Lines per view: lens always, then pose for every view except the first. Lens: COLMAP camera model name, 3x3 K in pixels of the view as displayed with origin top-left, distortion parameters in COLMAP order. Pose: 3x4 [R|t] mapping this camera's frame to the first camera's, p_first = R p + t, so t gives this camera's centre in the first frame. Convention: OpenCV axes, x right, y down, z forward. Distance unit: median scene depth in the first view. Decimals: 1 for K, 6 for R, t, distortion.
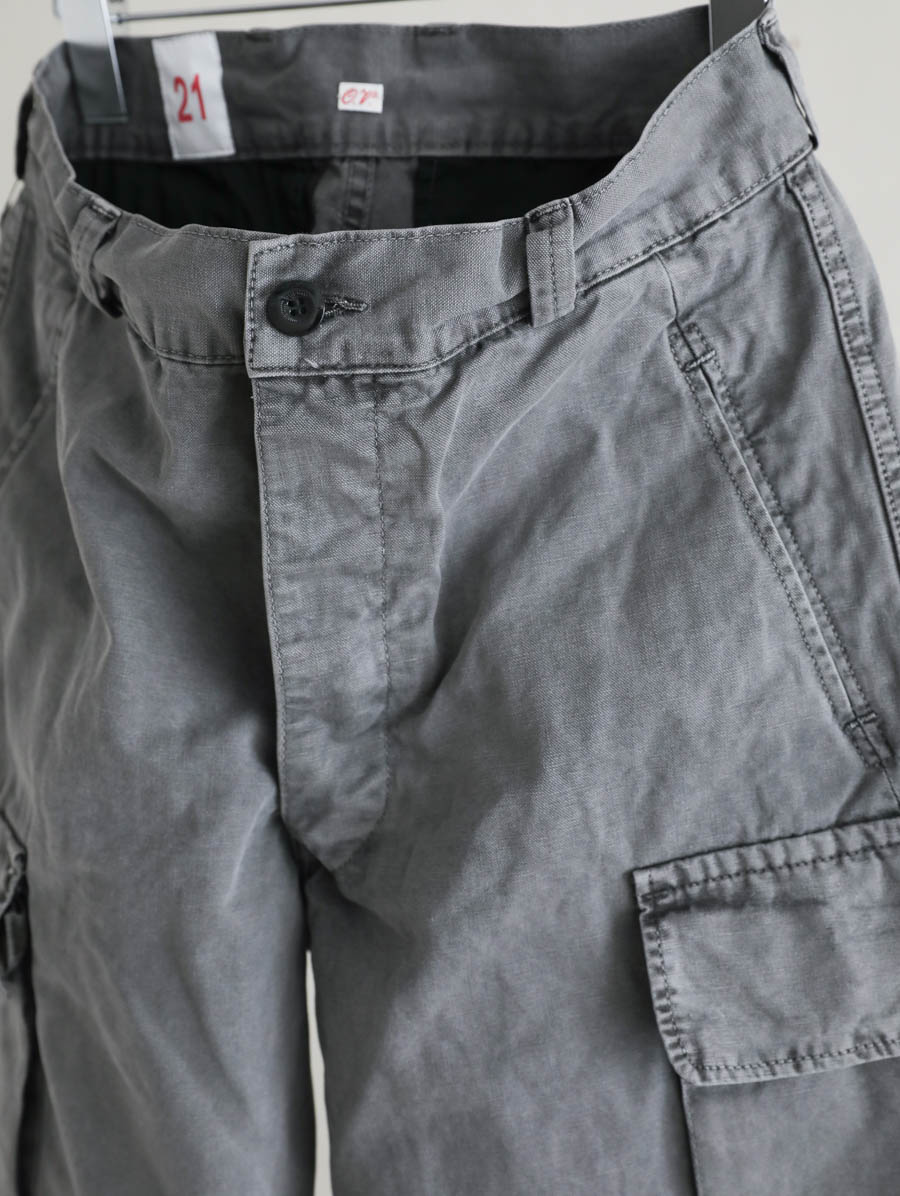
lens RADIAL K [[1772.2, 0, 438.9], [0, 1772.2, 592.0], [0, 0, 1]] dist [0.051740, 0.000000]
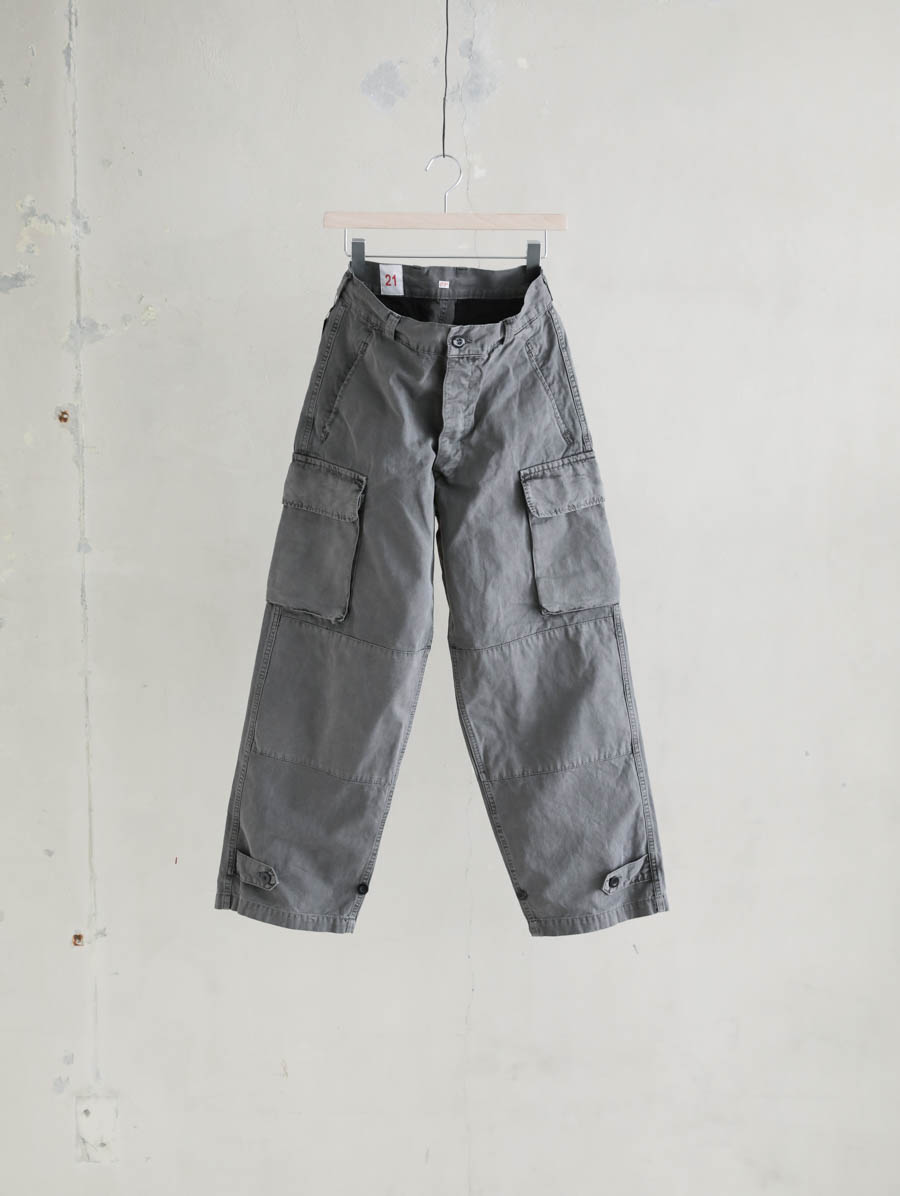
lens RADIAL K [[1772.2, 0, 460.1], [0, 1772.2, 595.5], [0, 0, 1]] dist [0.051740, 0.000000]
pose [[0.918848, -0.065145, 0.389196, -1.713148], [0.040076, 0.996585, 0.072197, 0.142725], [-0.392570, -0.050740, 0.918321, -2.897681]]
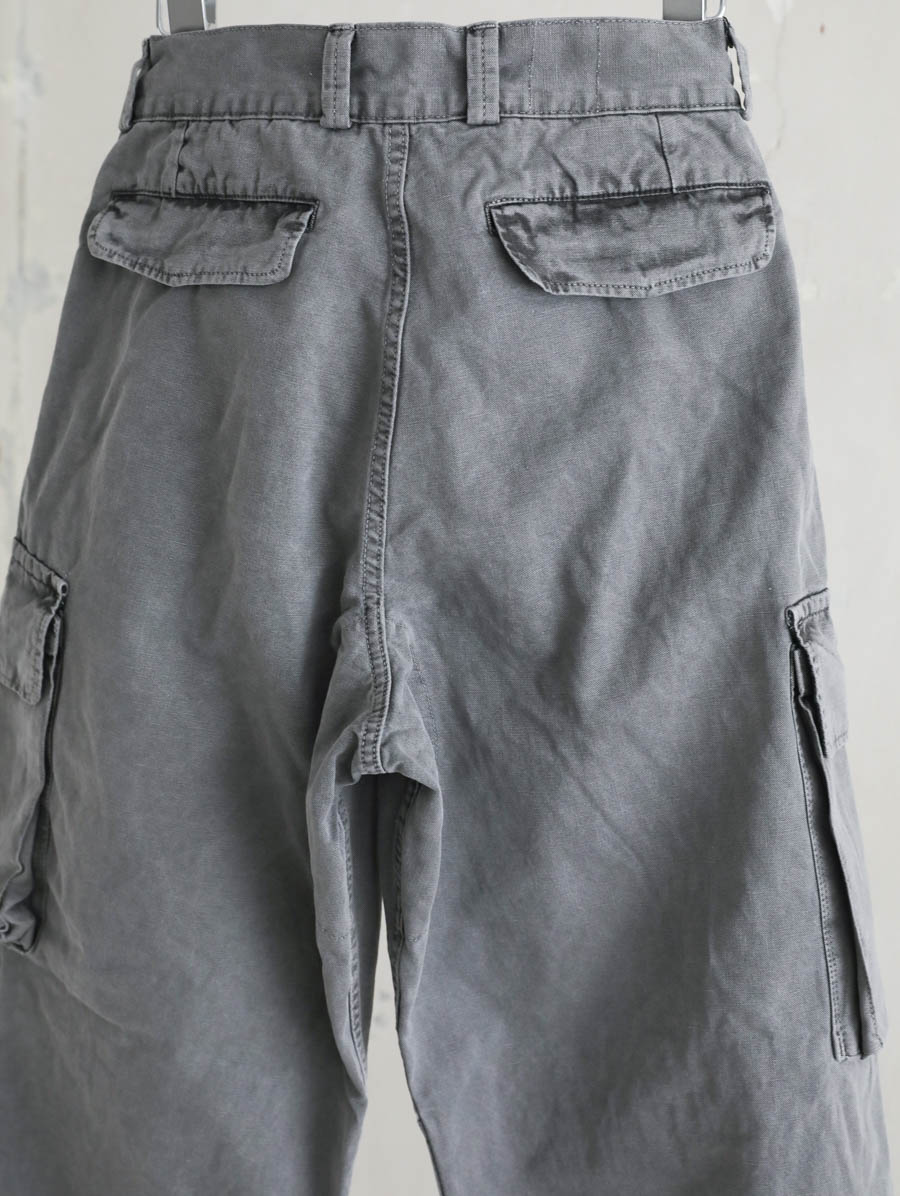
lens RADIAL K [[1772.2, 0, 454.9], [0, 1772.2, 607.0], [0, 0, 1]] dist [0.051740, 0.000000]
pose [[0.997731, 0.024705, -0.062623, 3.159701], [-0.021790, 0.998666, 0.046802, -0.105224], [0.063695, -0.045331, 0.996939, 3.744523]]
